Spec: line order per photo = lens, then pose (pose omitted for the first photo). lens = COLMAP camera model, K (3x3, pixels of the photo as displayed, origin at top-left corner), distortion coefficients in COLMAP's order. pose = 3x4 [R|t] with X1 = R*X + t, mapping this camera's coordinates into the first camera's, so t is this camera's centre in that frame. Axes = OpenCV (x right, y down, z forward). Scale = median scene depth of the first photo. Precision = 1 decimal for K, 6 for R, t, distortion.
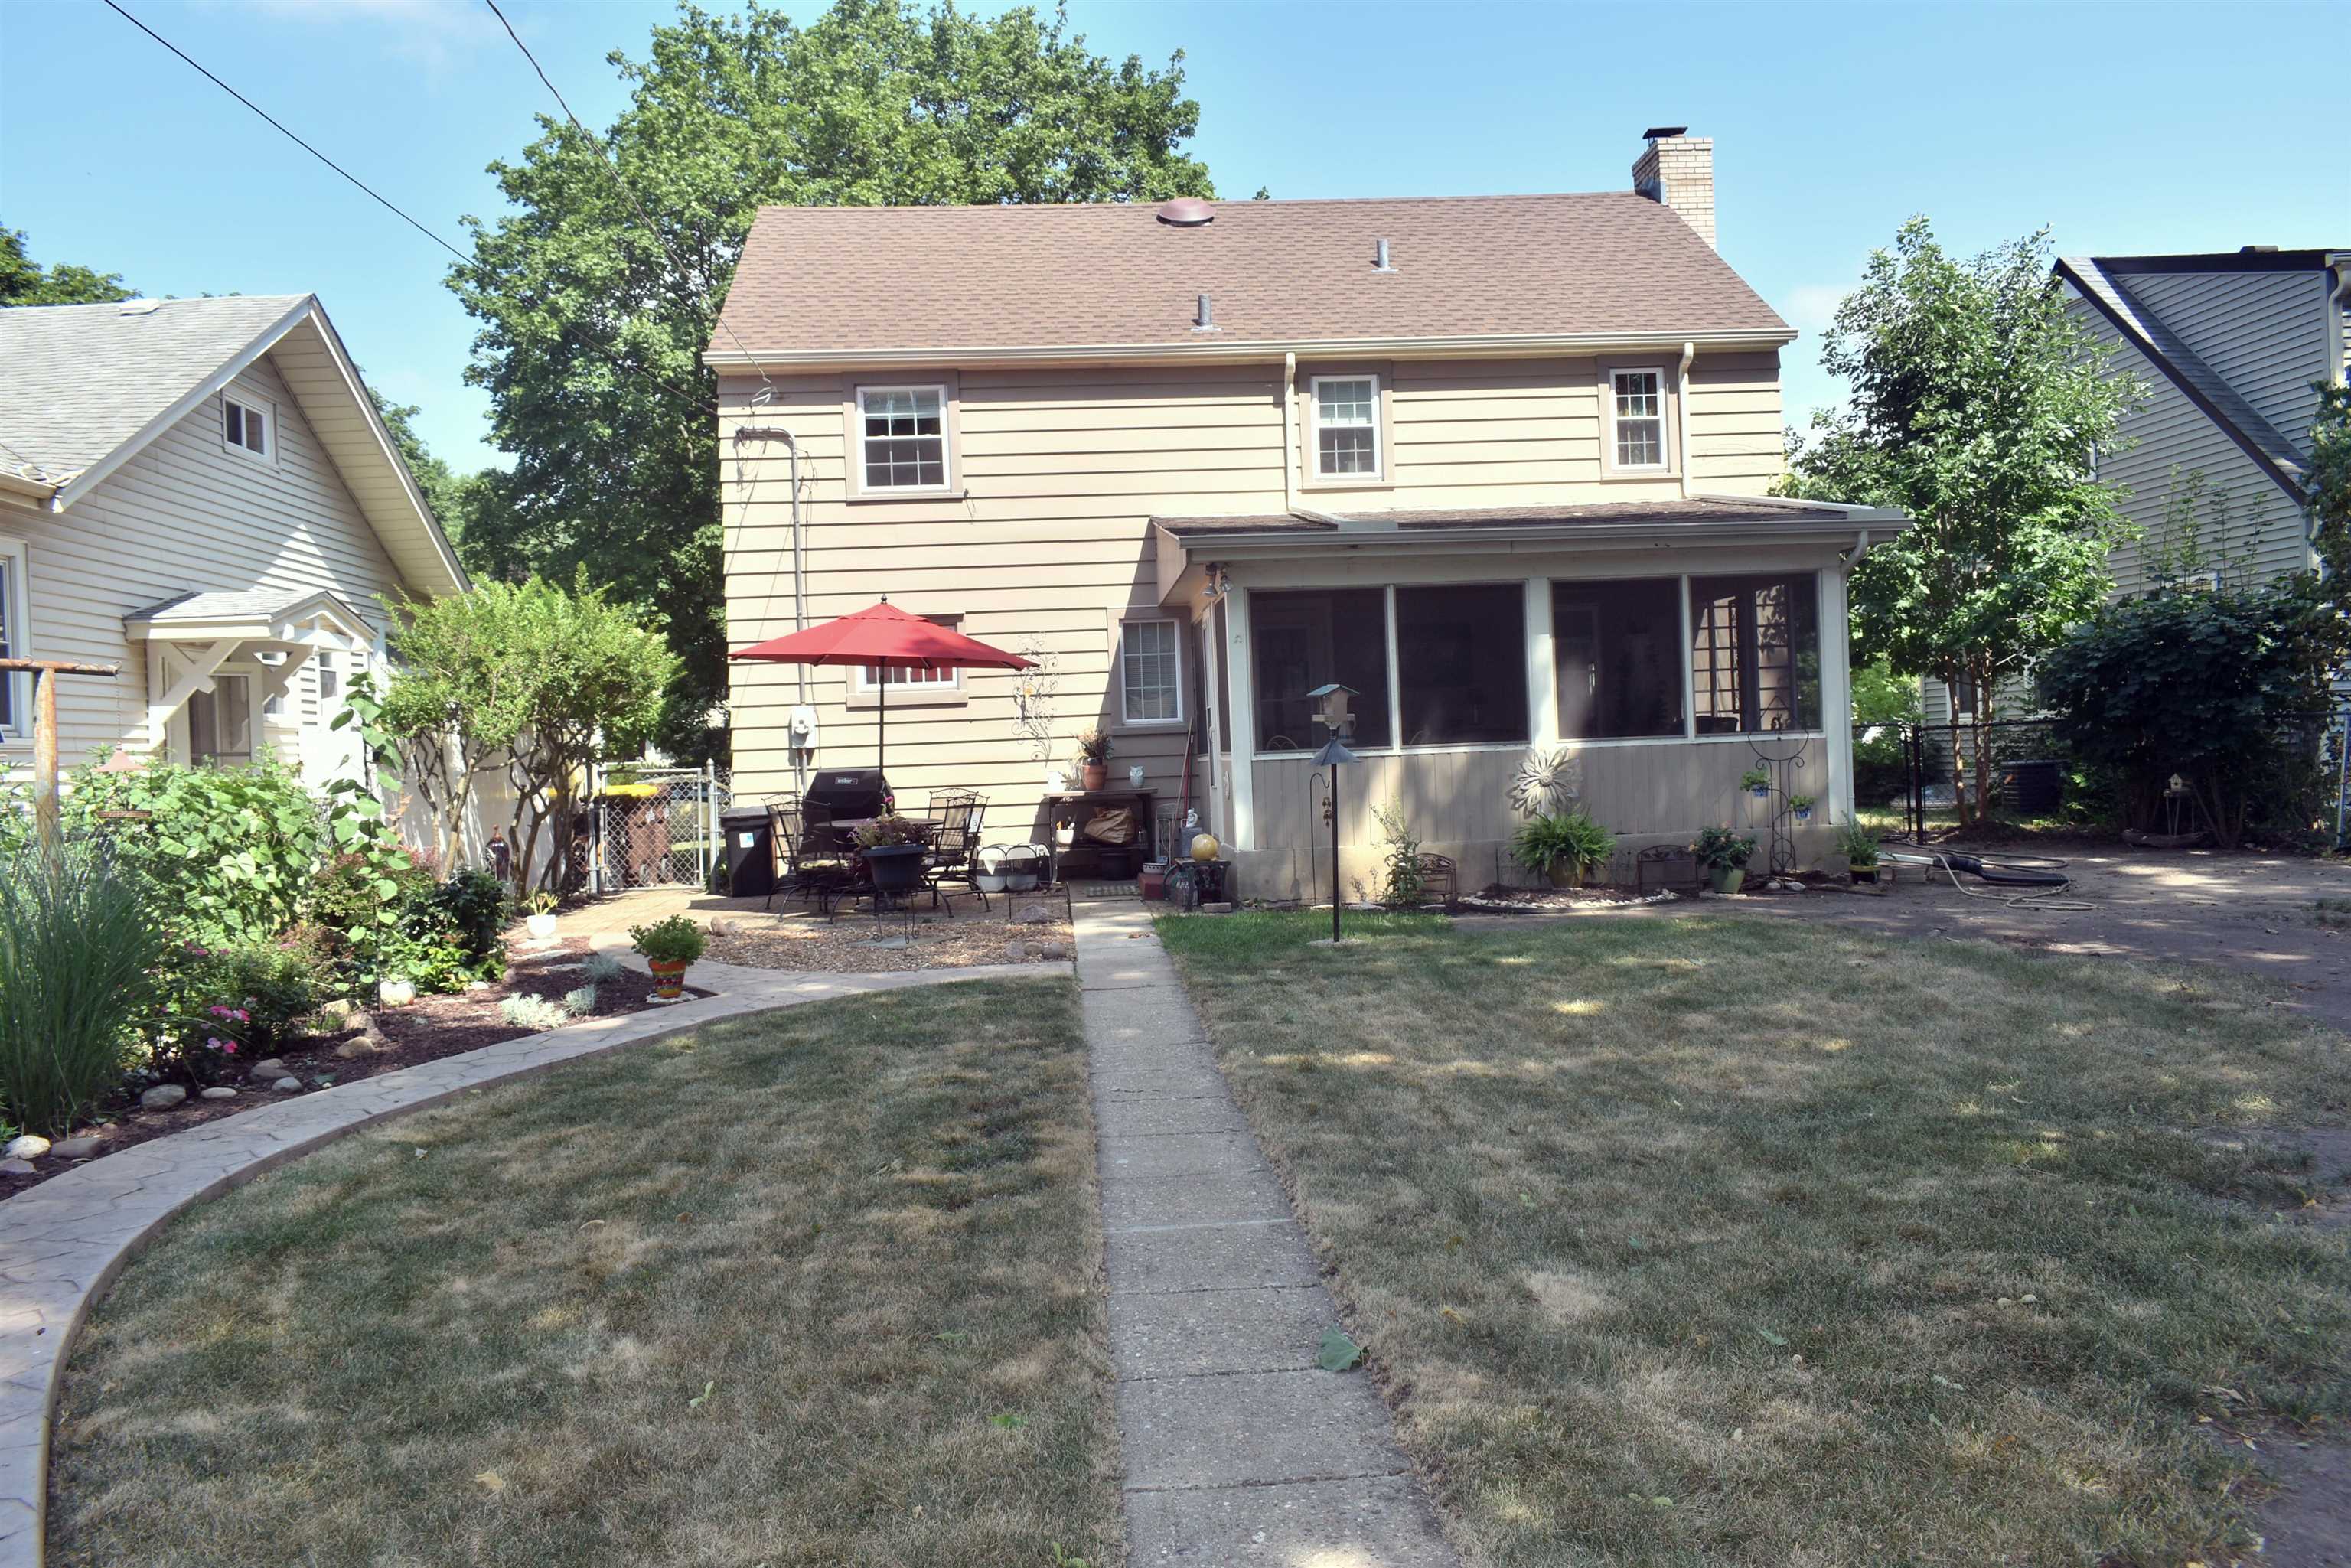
lens RADIAL K [[1822.9, 0, 1174.5], [0, 1822.9, 769.5], [0, 0, 1]] dist [-0.021400, 0.014630]
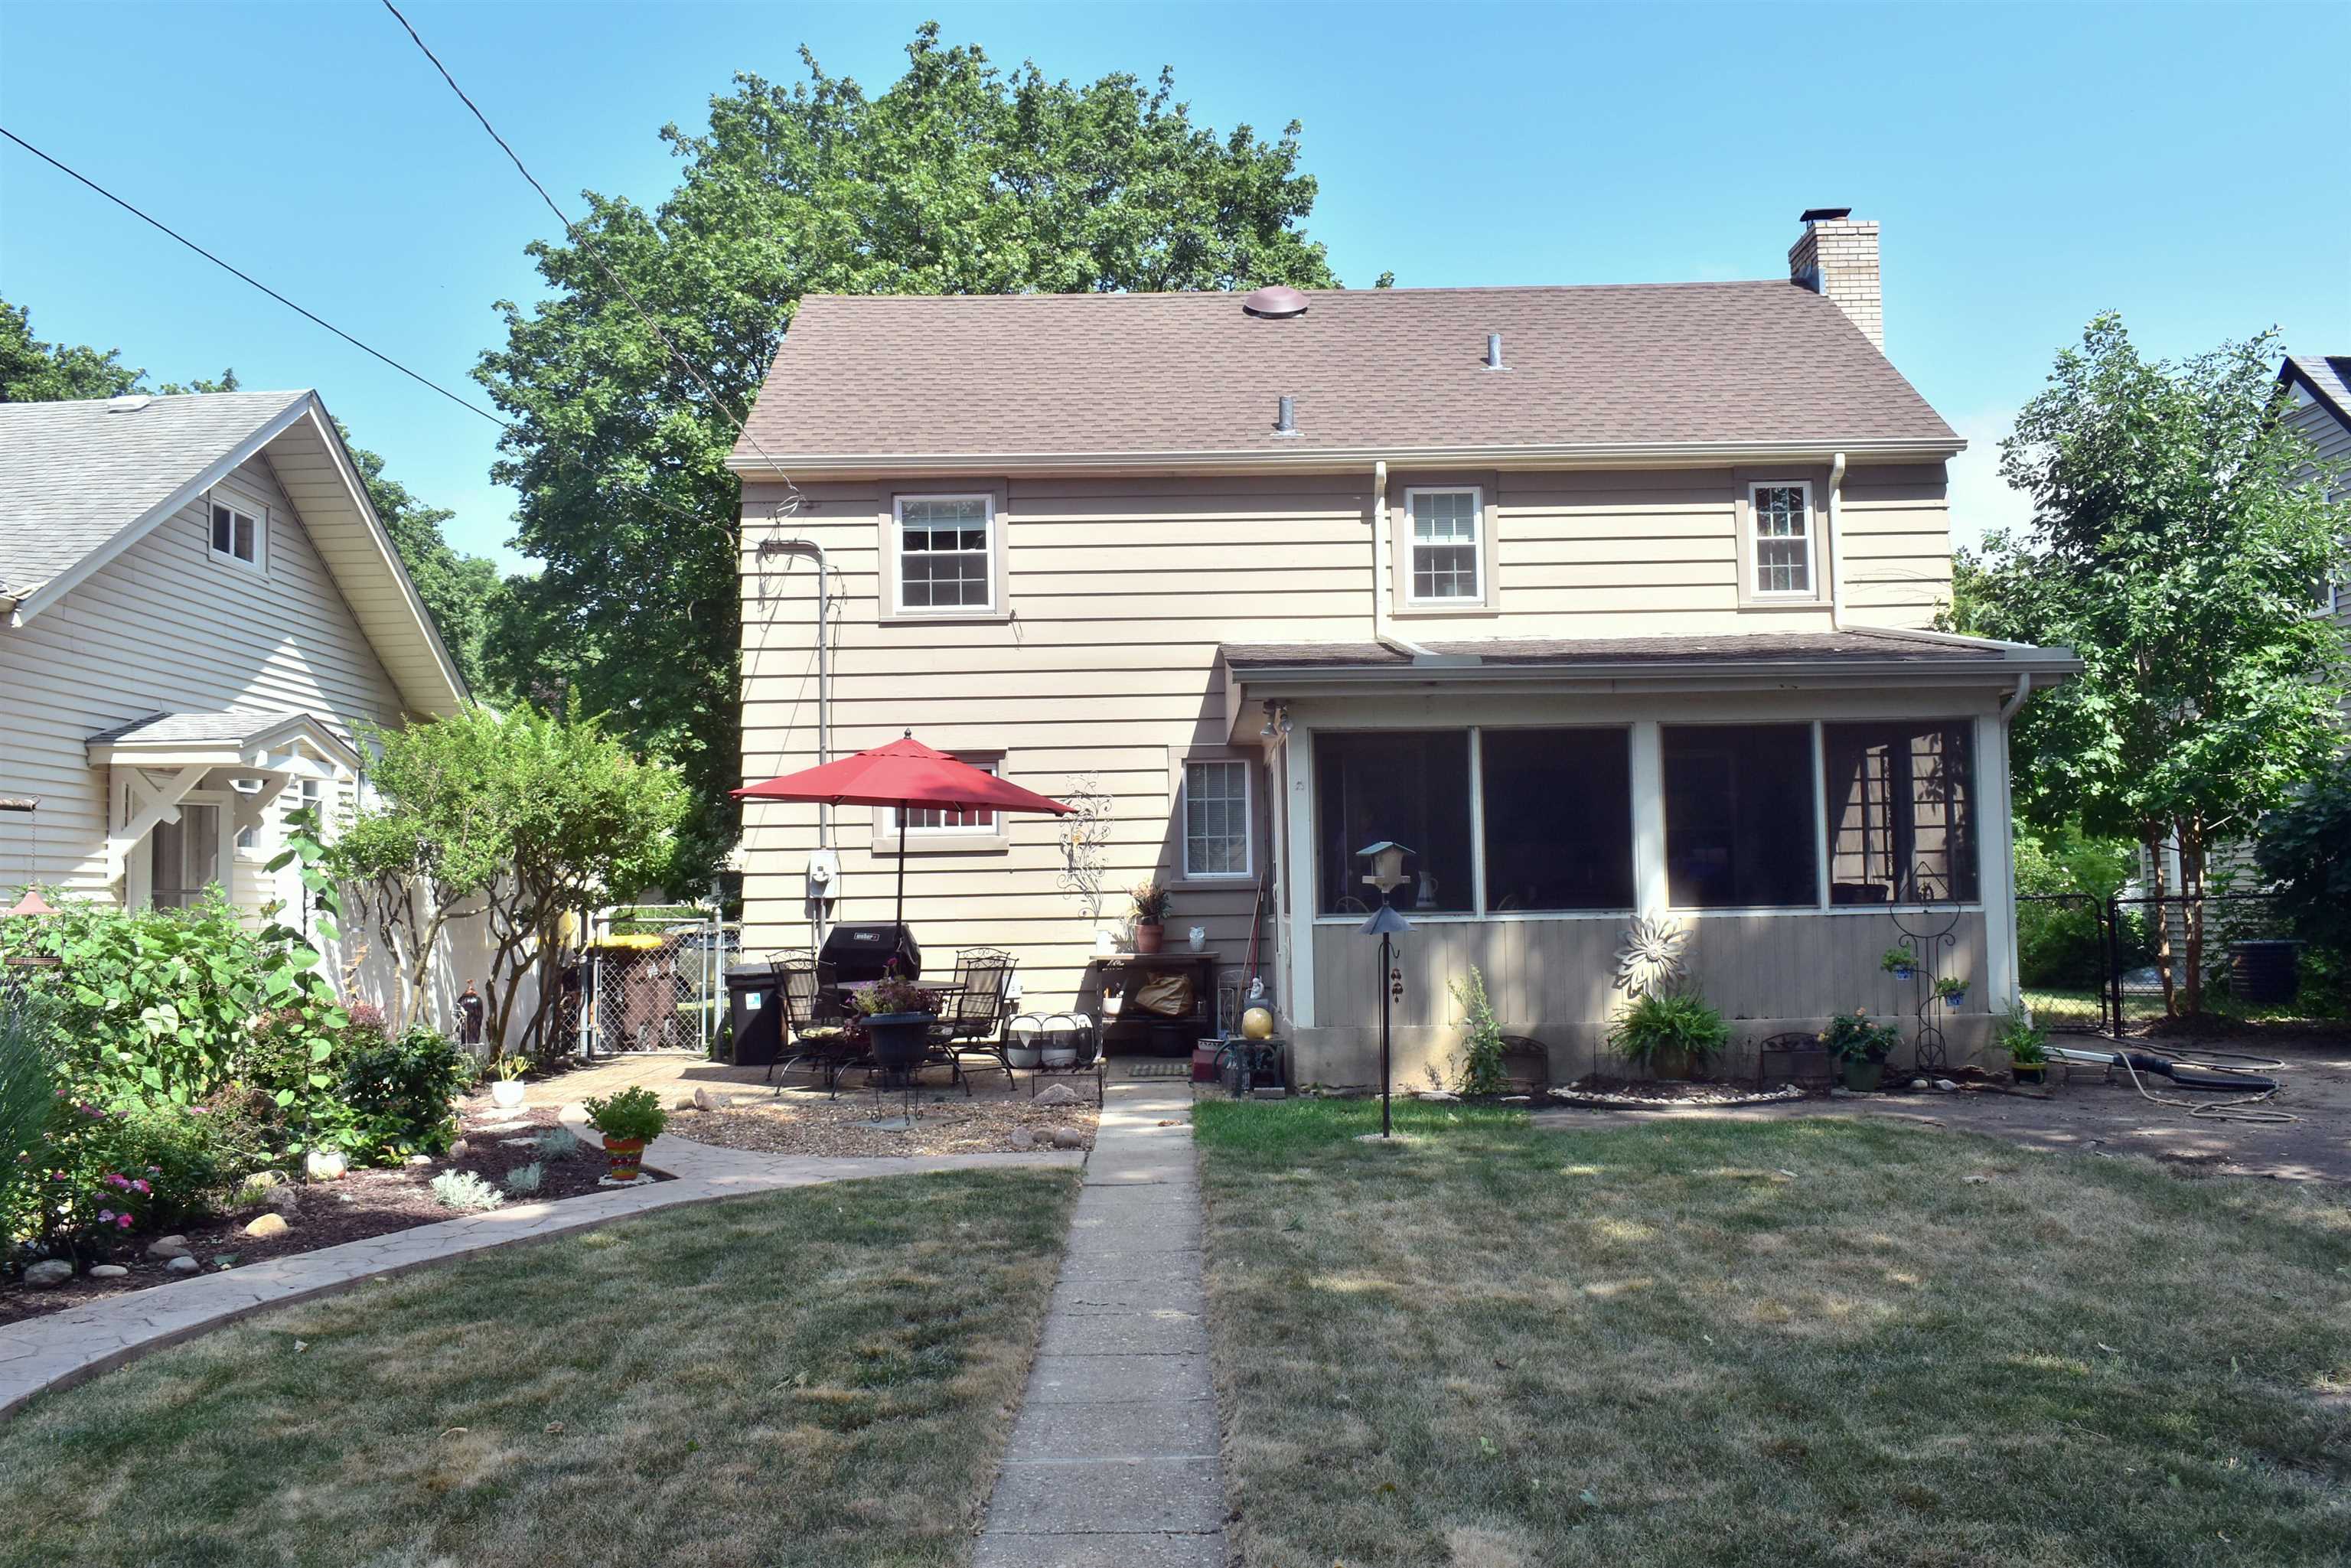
lens RADIAL K [[2111.1, 0, 1175.1], [0, 2111.1, 764.8], [0, 0, 1]] dist [-0.024684, 0.001799]
pose [[0.997759, 0.016346, -0.064881, 0.033159], [-0.021162, 0.997014, -0.074264, -0.003906], [0.063473, 0.075471, 0.995126, -0.015119]]
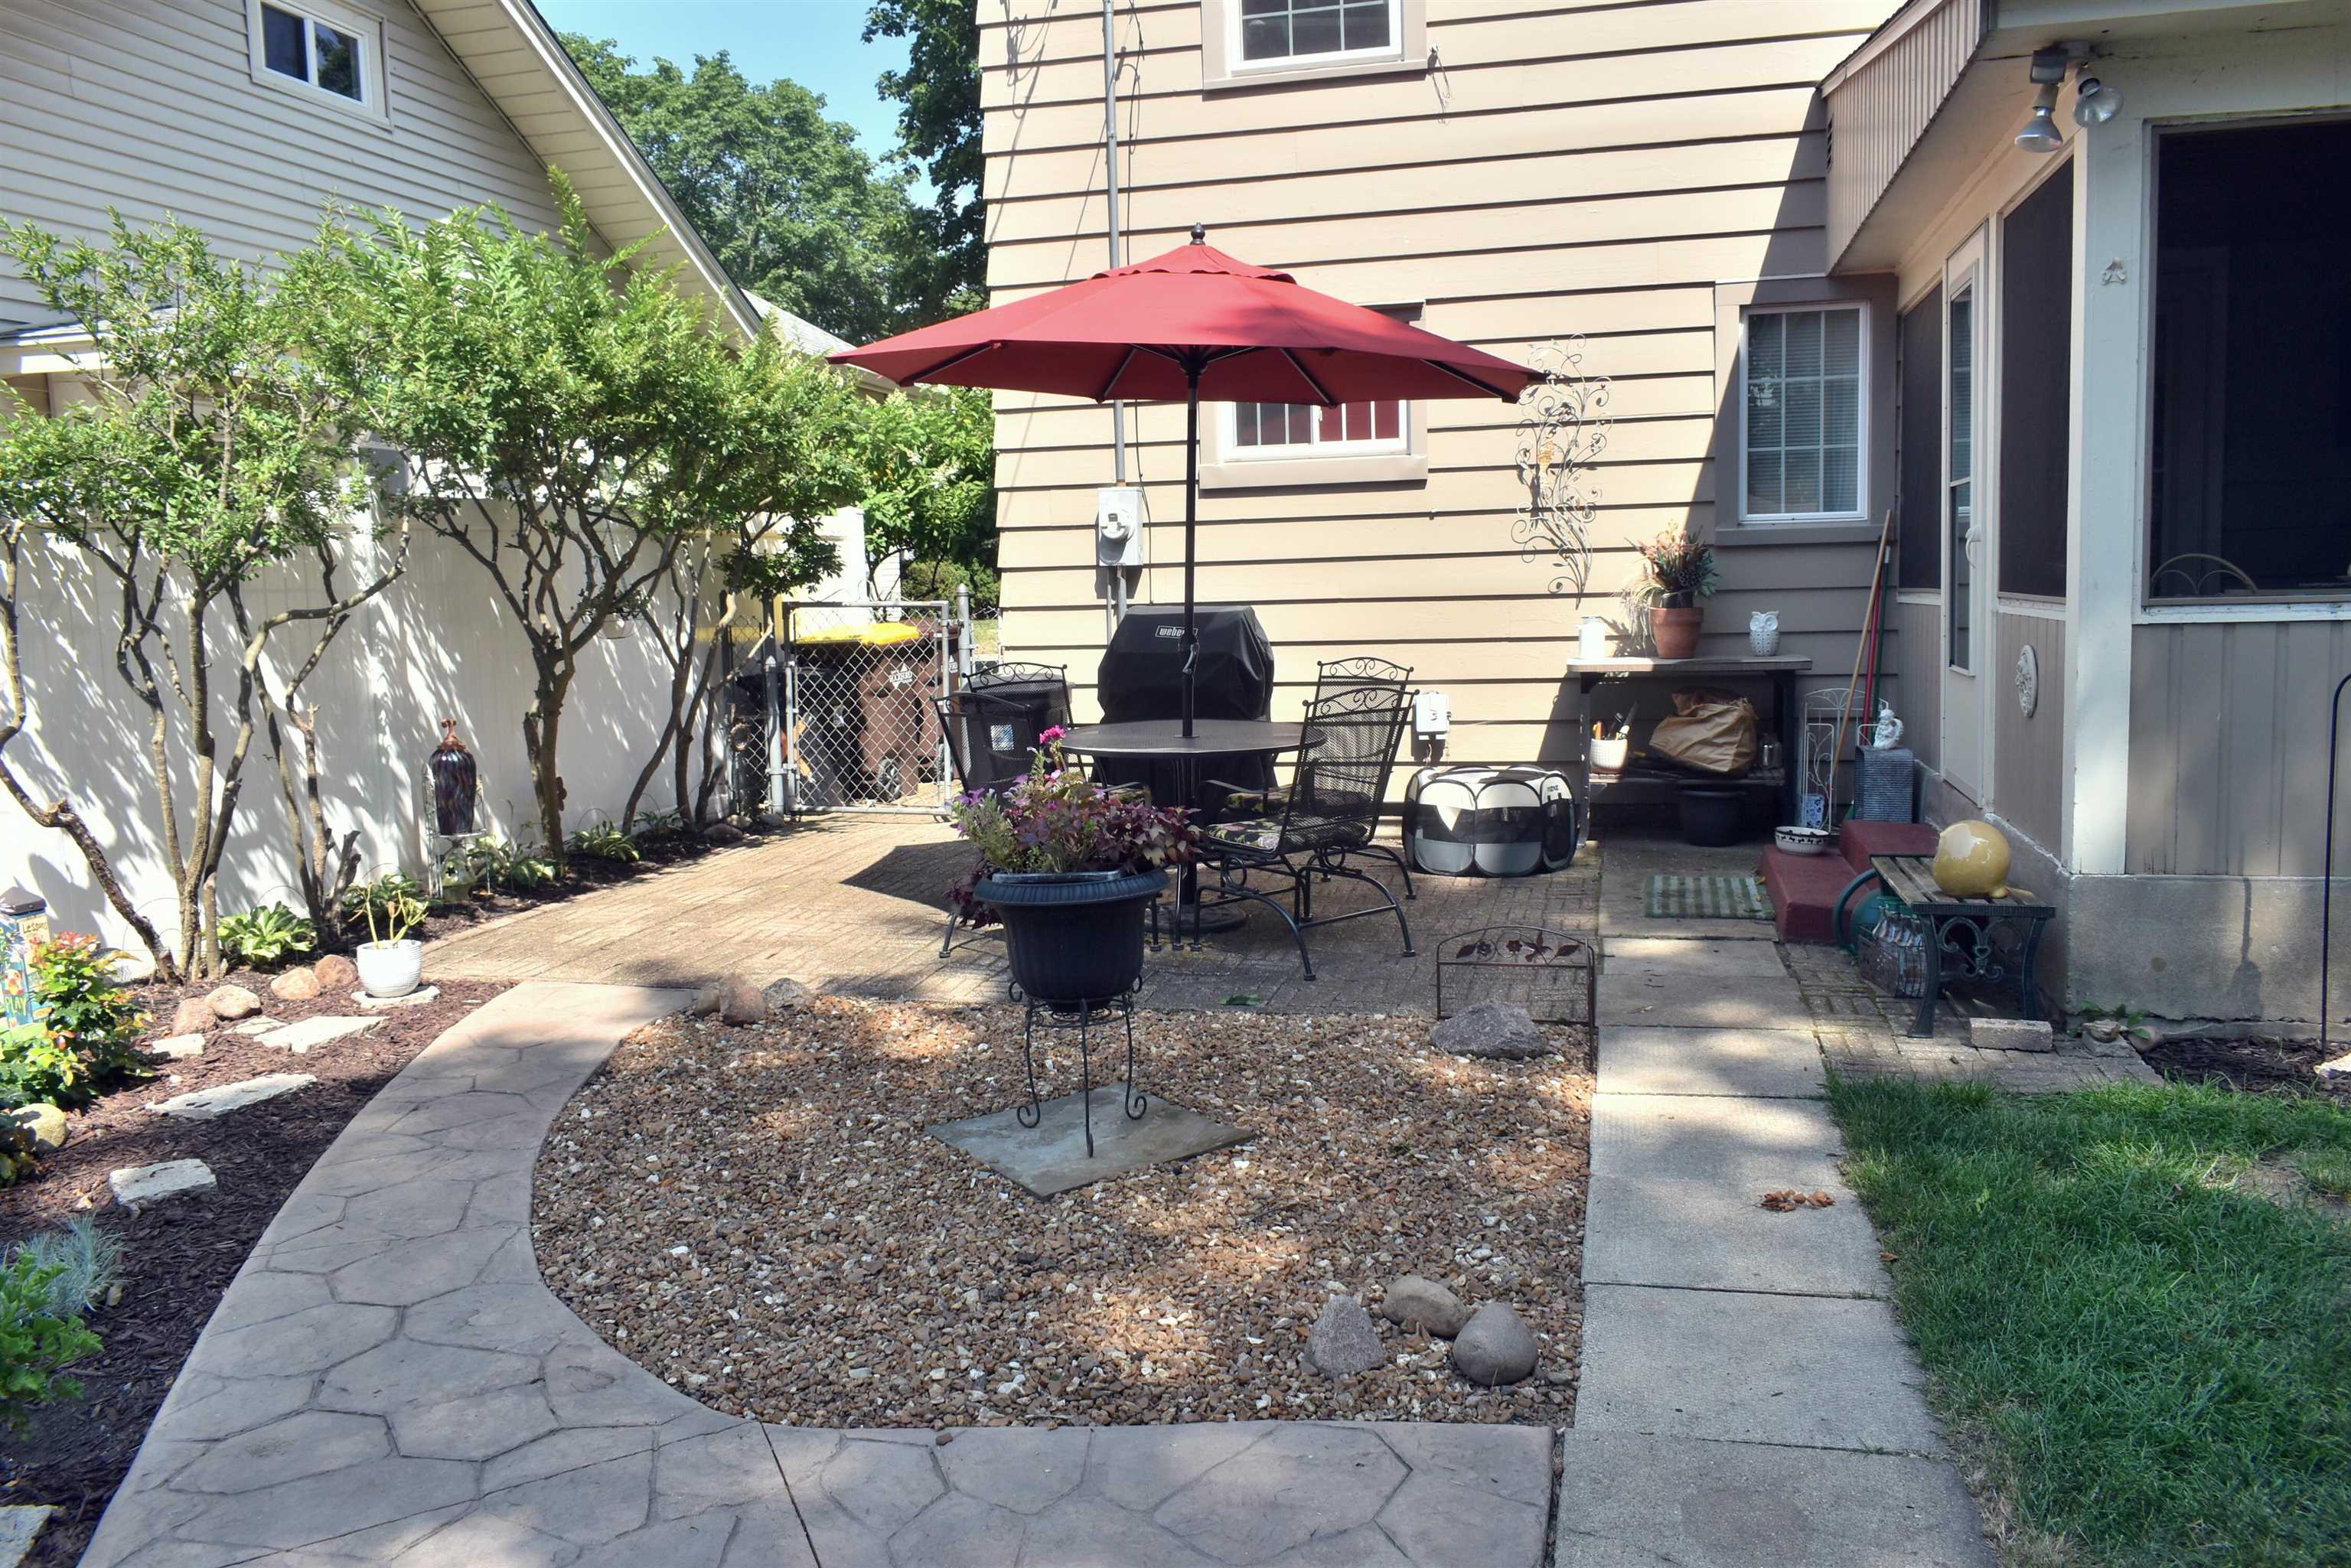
lens RADIAL K [[1781.8, 0, 1181.2], [0, 1781.8, 767.3], [0, 0, 1]] dist [-0.024784, 0.001861]
pose [[0.950910, 0.043827, -0.306349, -0.022163], [-0.010332, 0.993865, 0.110115, -0.010863], [0.309296, -0.101544, 0.945529, 0.501336]]
